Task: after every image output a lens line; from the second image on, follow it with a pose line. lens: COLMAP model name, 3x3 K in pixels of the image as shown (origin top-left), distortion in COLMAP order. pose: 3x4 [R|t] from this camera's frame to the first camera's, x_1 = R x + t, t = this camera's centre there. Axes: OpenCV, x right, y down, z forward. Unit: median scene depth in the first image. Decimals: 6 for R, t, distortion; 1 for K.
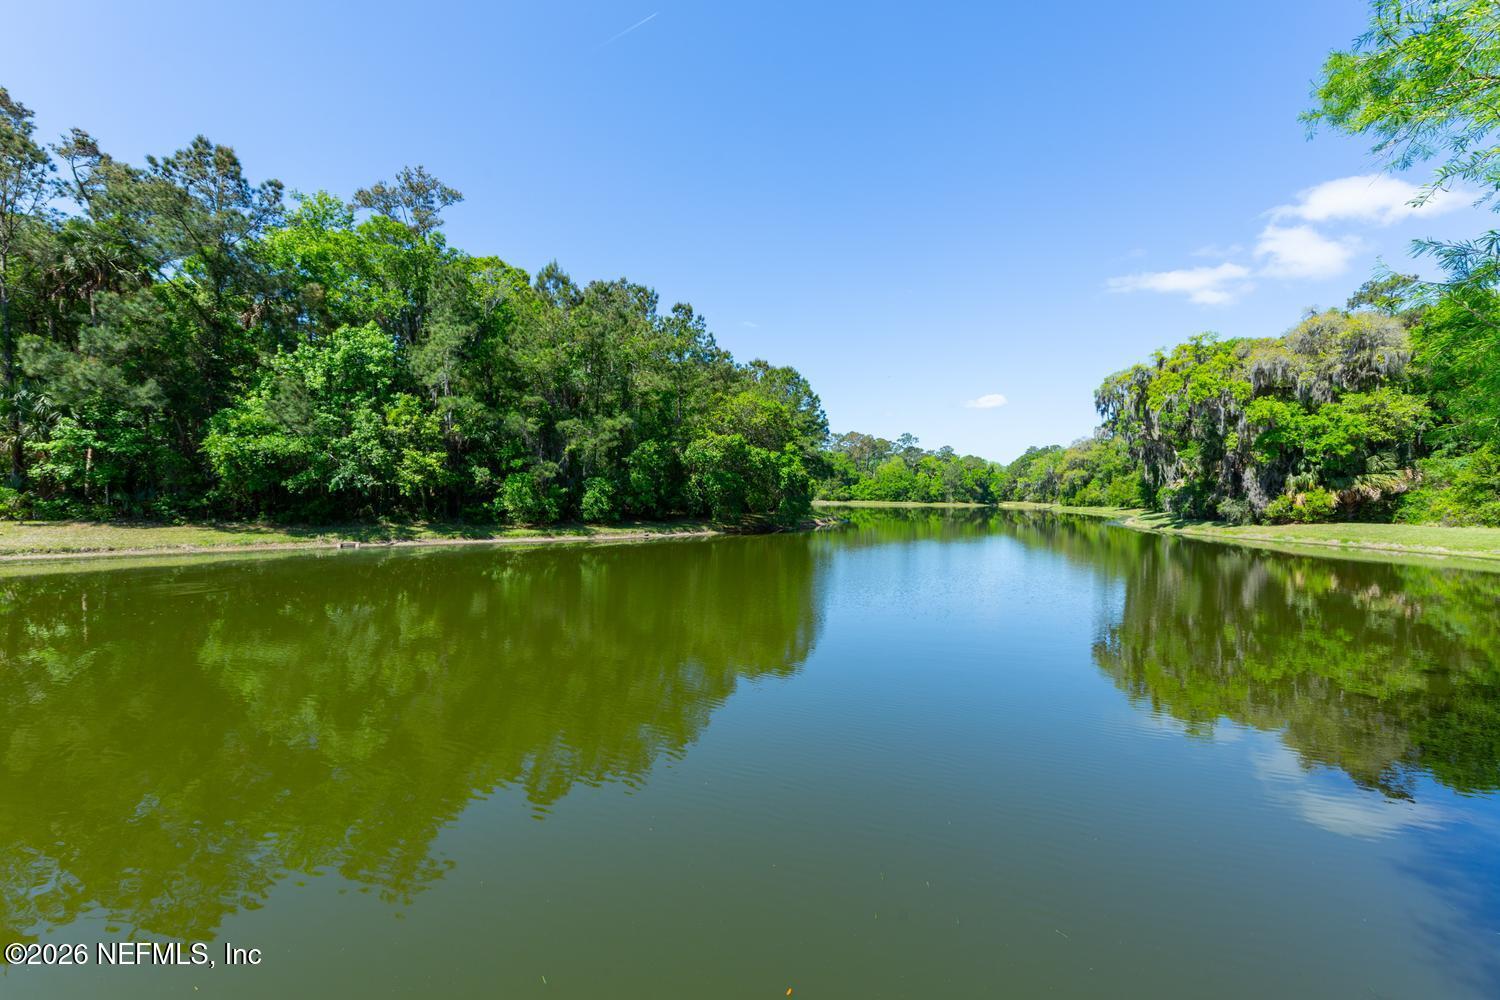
lens RADIAL K [[613.2, 0, 750.0], [0, 613.2, 500.0], [0, 0, 1]] dist [0.001874, -0.000002]
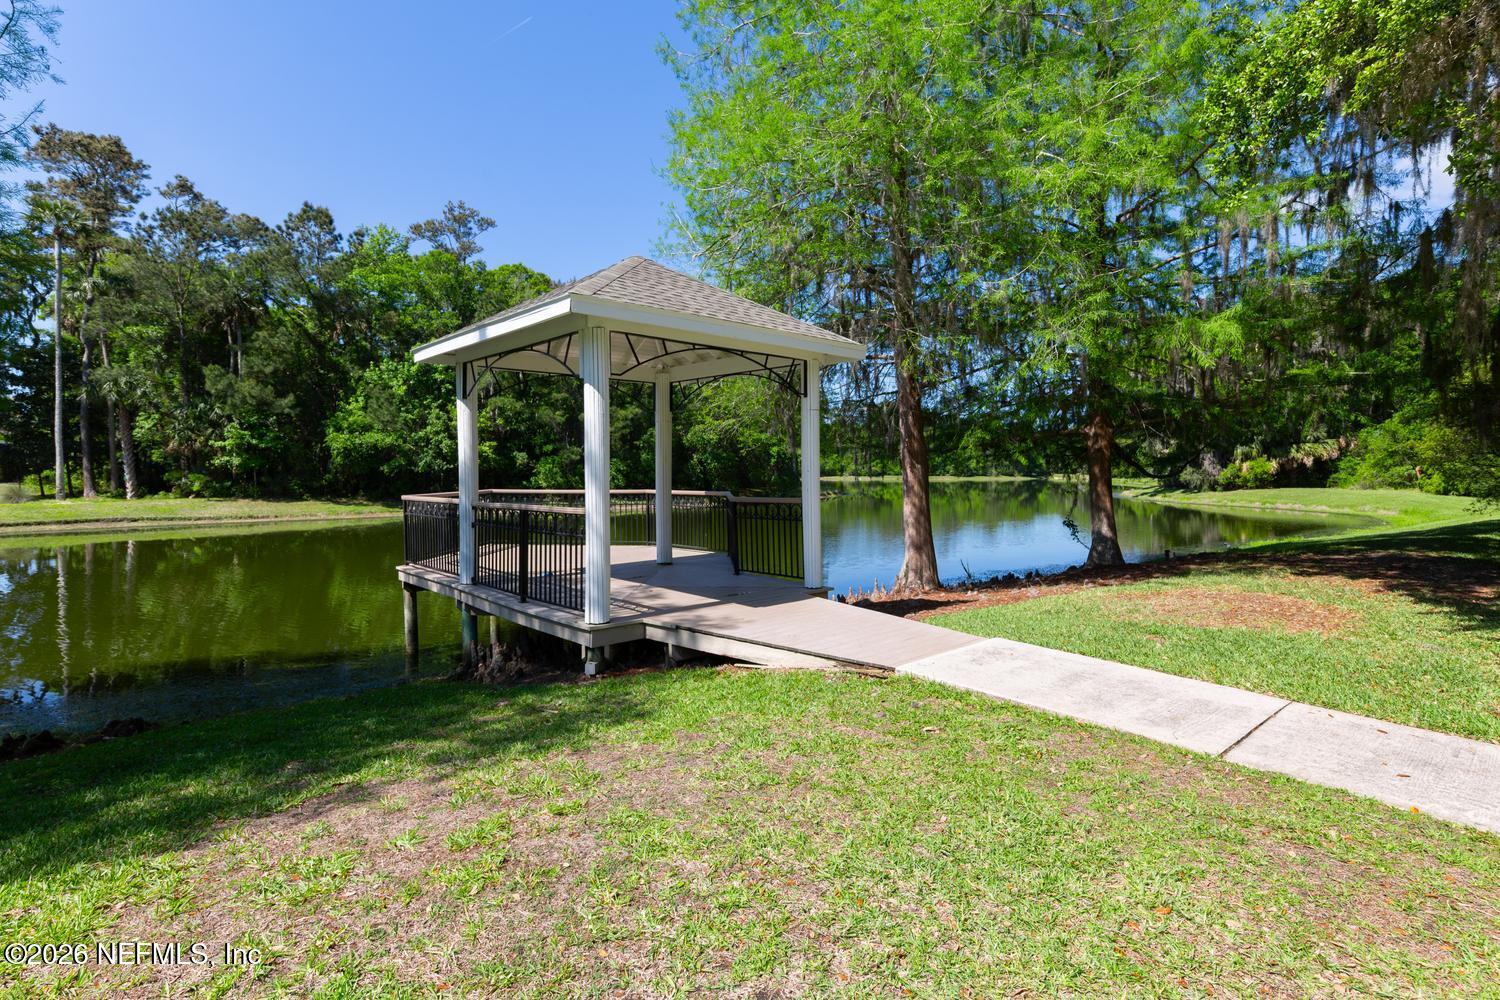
lens RADIAL K [[736.3, 0, 752.7], [0, 736.3, 496.5], [0, 0, 1]] dist [0.018371, -0.000270]
pose [[0.998227, -0.013816, -0.057889, 0.106974], [0.015275, 0.999575, 0.024833, 0.005639], [0.057522, -0.025673, 0.998014, -0.430203]]
